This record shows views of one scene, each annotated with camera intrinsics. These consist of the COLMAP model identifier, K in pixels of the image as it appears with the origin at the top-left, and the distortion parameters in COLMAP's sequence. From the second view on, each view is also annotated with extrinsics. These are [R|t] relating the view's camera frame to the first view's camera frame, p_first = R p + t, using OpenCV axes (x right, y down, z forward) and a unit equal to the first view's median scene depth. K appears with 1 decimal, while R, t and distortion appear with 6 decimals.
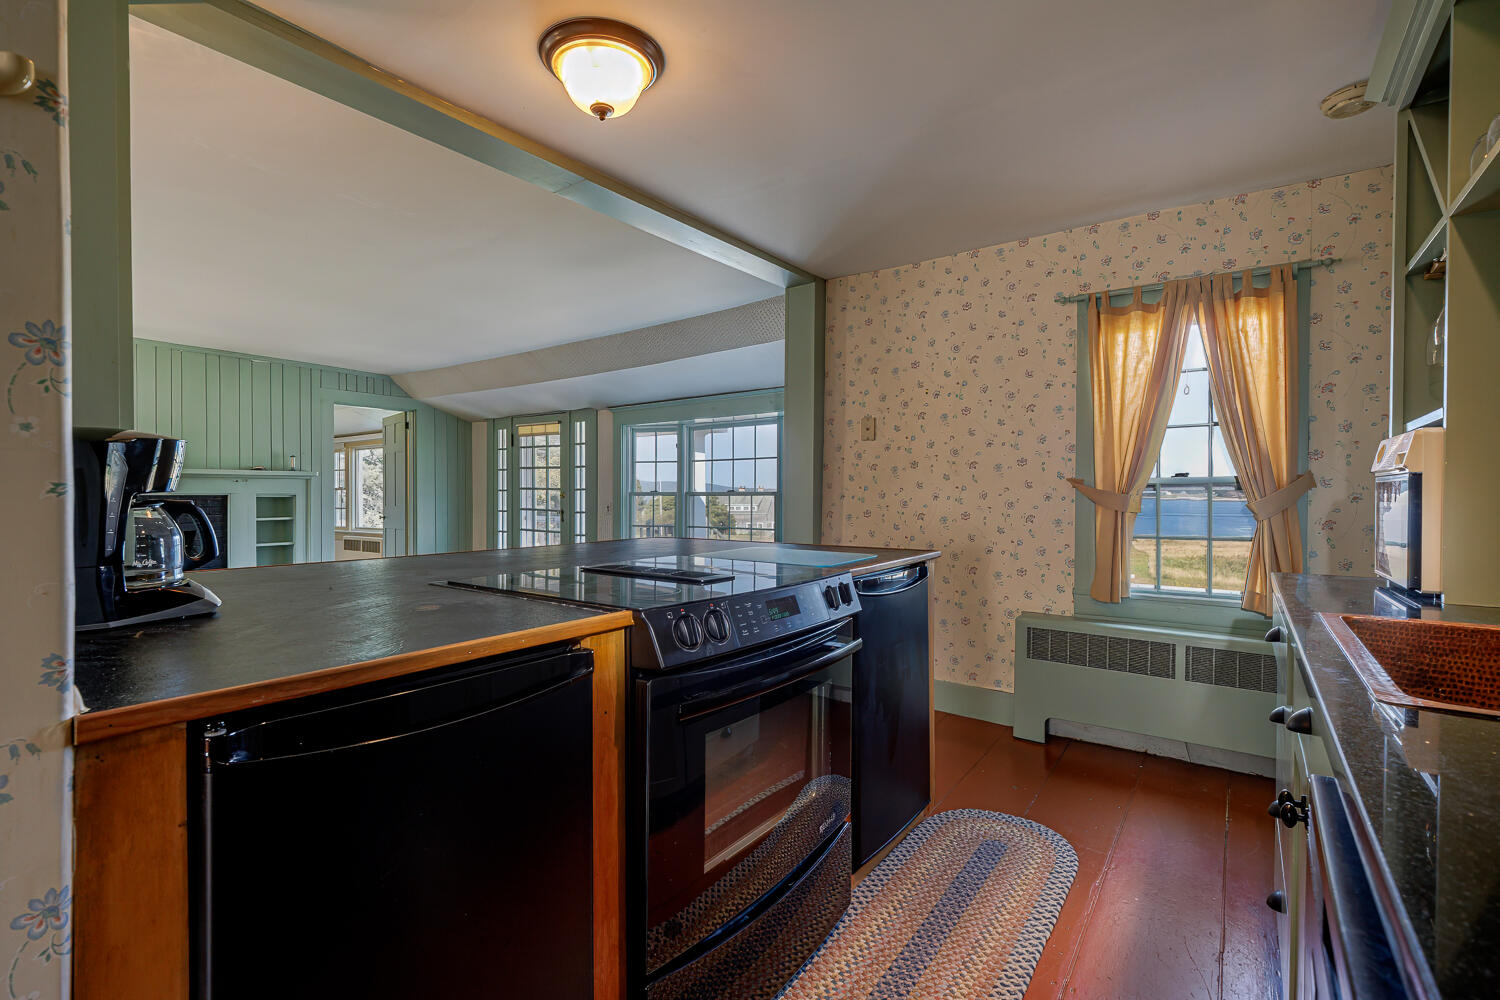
lens RADIAL K [[664.0, 0, 747.5], [0, 664.0, 501.3], [0, 0, 1]] dist [0.000636, -0.001296]
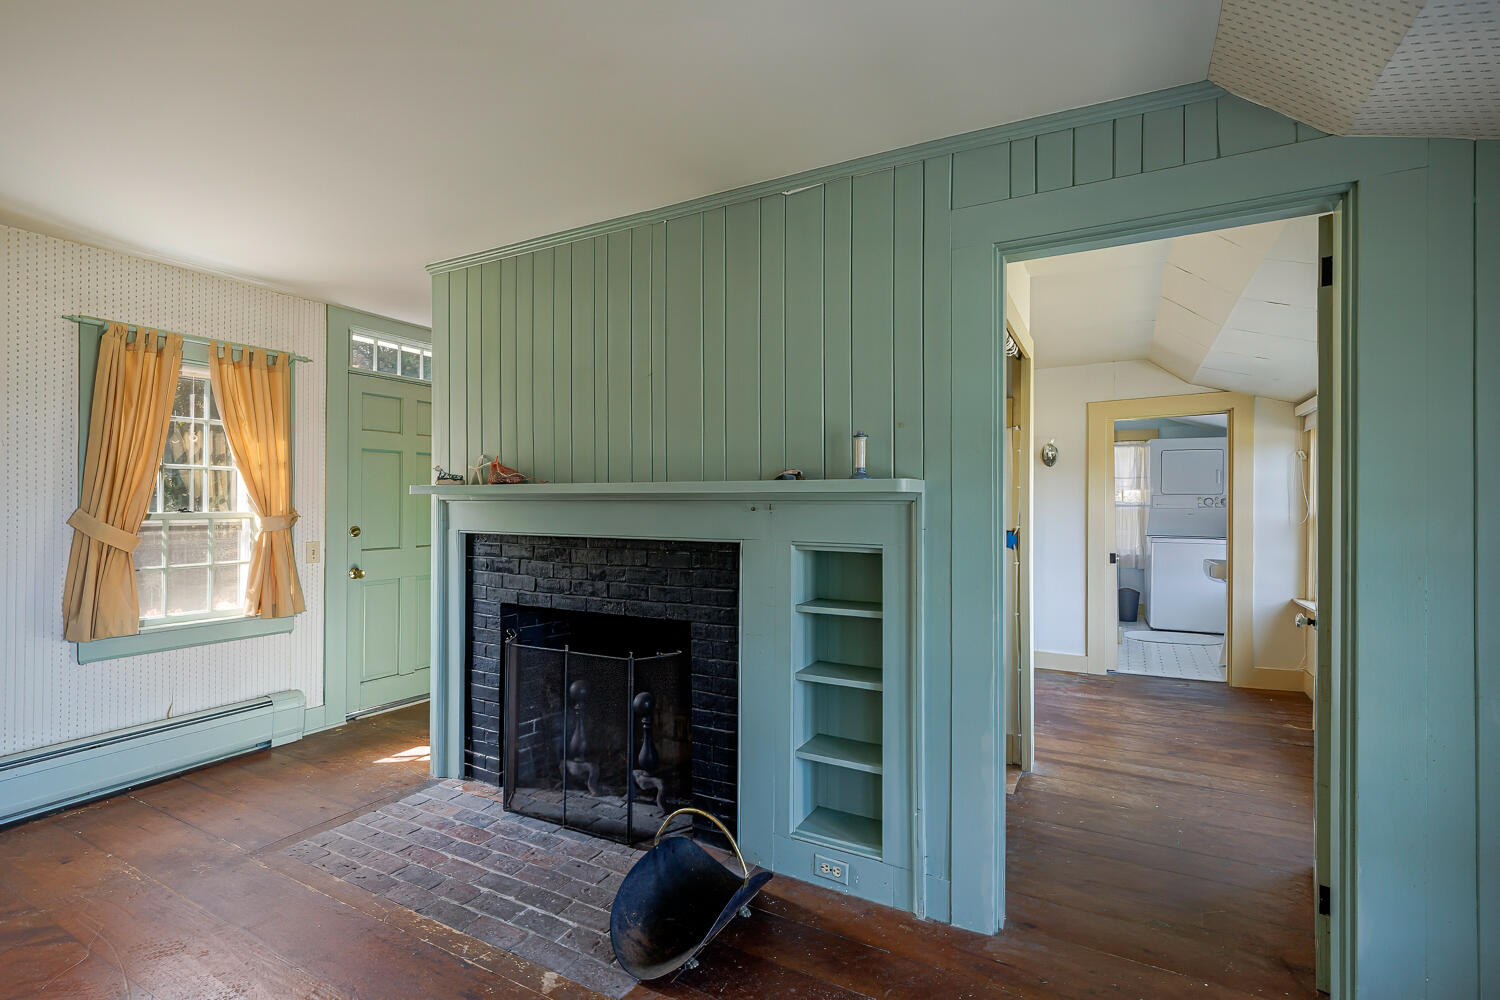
lens RADIAL K [[664.0, 0, 766.6], [0, 664.0, 501.9], [0, 0, 1]] dist [0.000636, -0.001296]
pose [[0.126494, 0.000717, -0.991967, -0.318082], [-0.014003, 0.999901, -0.001063, -0.029225], [0.991868, 0.014025, 0.126492, 0.814381]]
